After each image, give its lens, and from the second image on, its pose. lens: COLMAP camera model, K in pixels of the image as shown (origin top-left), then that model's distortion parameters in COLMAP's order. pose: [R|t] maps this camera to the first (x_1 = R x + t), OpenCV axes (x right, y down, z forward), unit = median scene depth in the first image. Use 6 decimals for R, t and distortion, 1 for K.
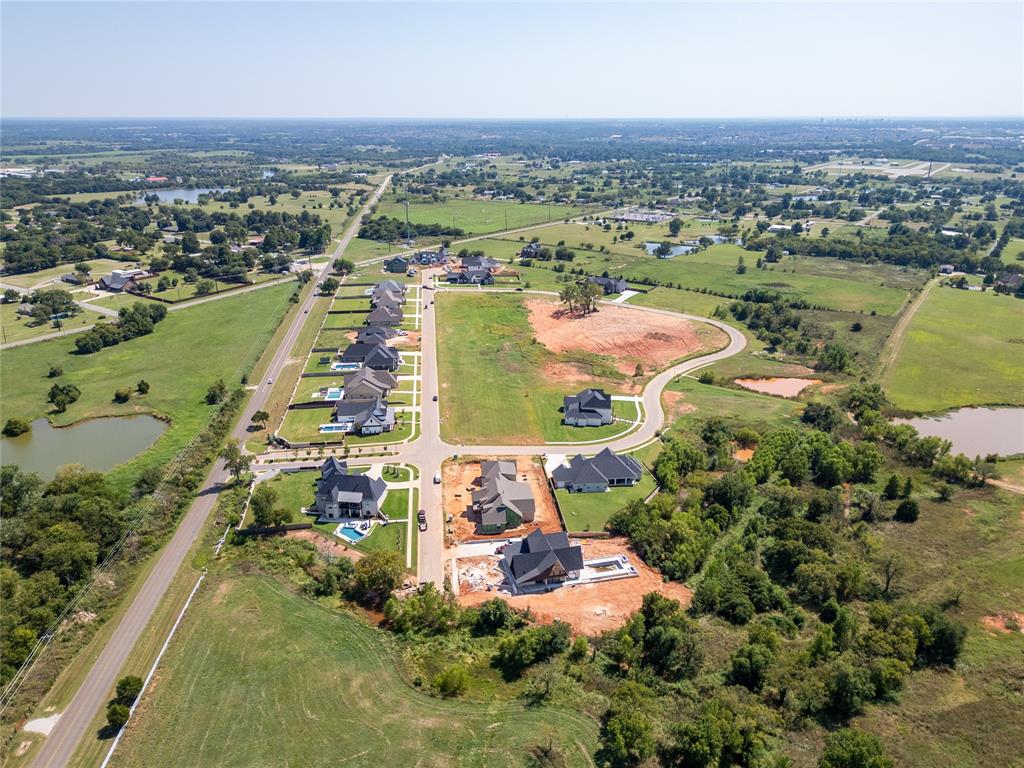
lens RADIAL K [[728.8, 0, 512.0], [0, 728.8, 384.0], [0, 0, 1]] dist [0.070031, -0.070608]
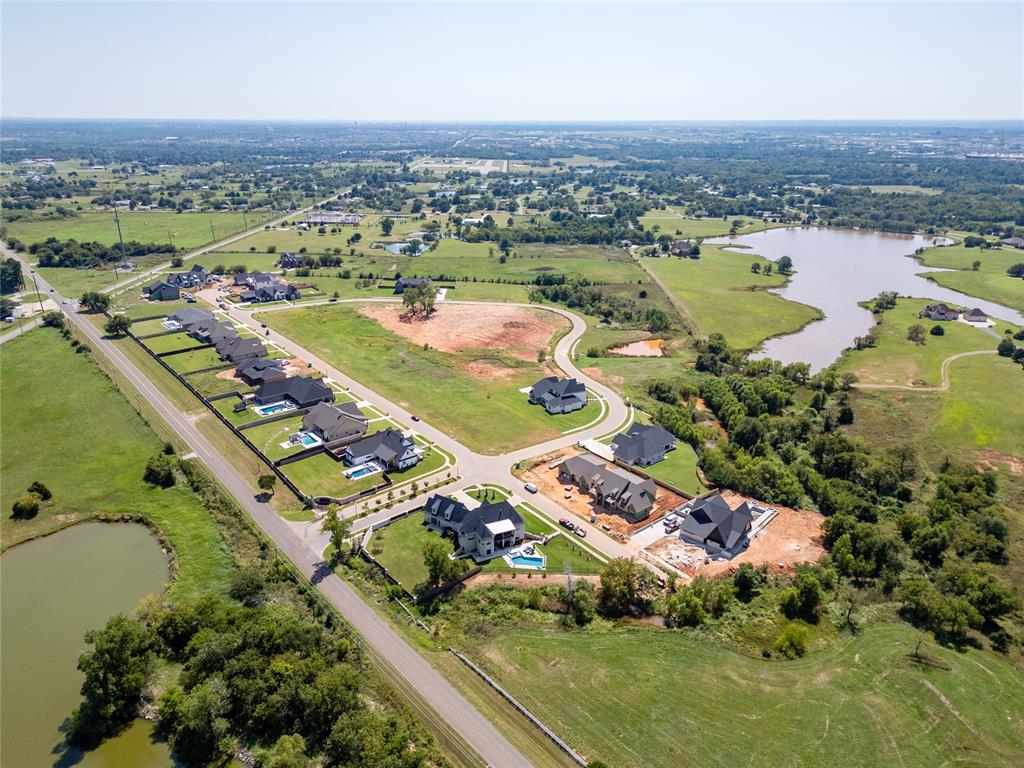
lens RADIAL K [[710.1, 0, 517.0], [0, 710.1, 384.4], [0, 0, 1]] dist [0.098081, -0.120681]
pose [[0.833793, -0.189822, 0.518418, -0.470326], [0.186911, 0.980636, 0.058449, -0.053038], [-0.519475, 0.048164, 0.853127, 0.152056]]
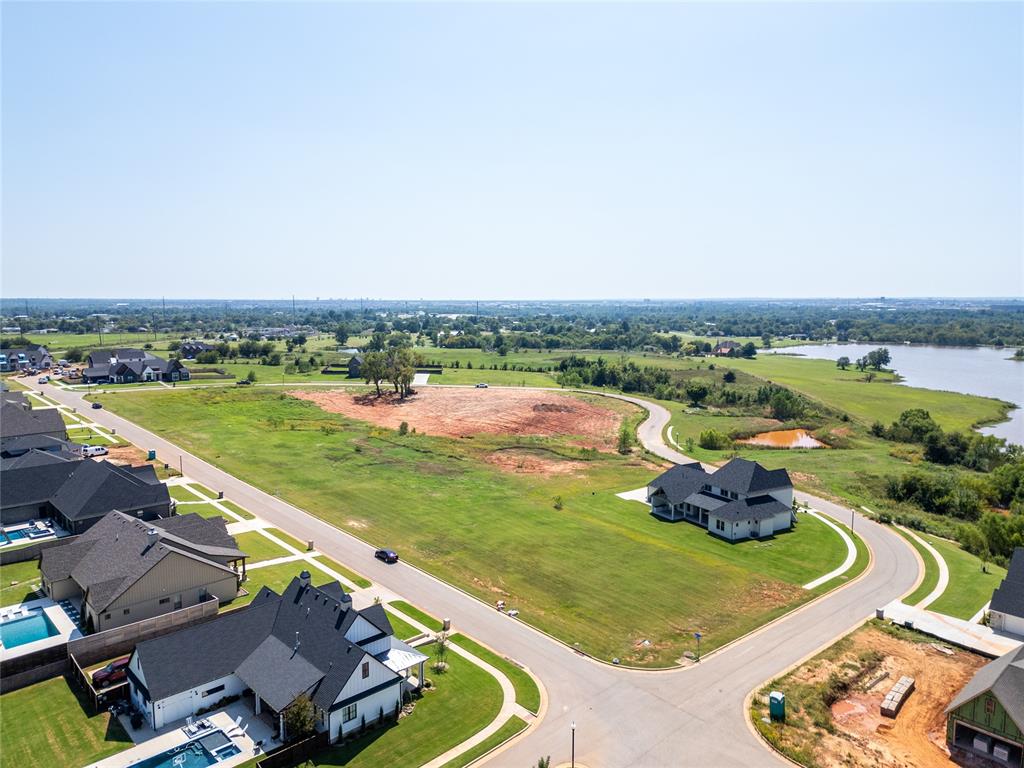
lens RADIAL K [[728.8, 0, 512.0], [0, 728.8, 384.0], [0, 0, 1]] dist [0.070031, -0.070608]
pose [[0.805476, -0.076869, 0.587622, -0.256875], [0.207213, 0.965496, -0.157735, 0.008564], [-0.555222, 0.248815, 0.793612, 0.689430]]
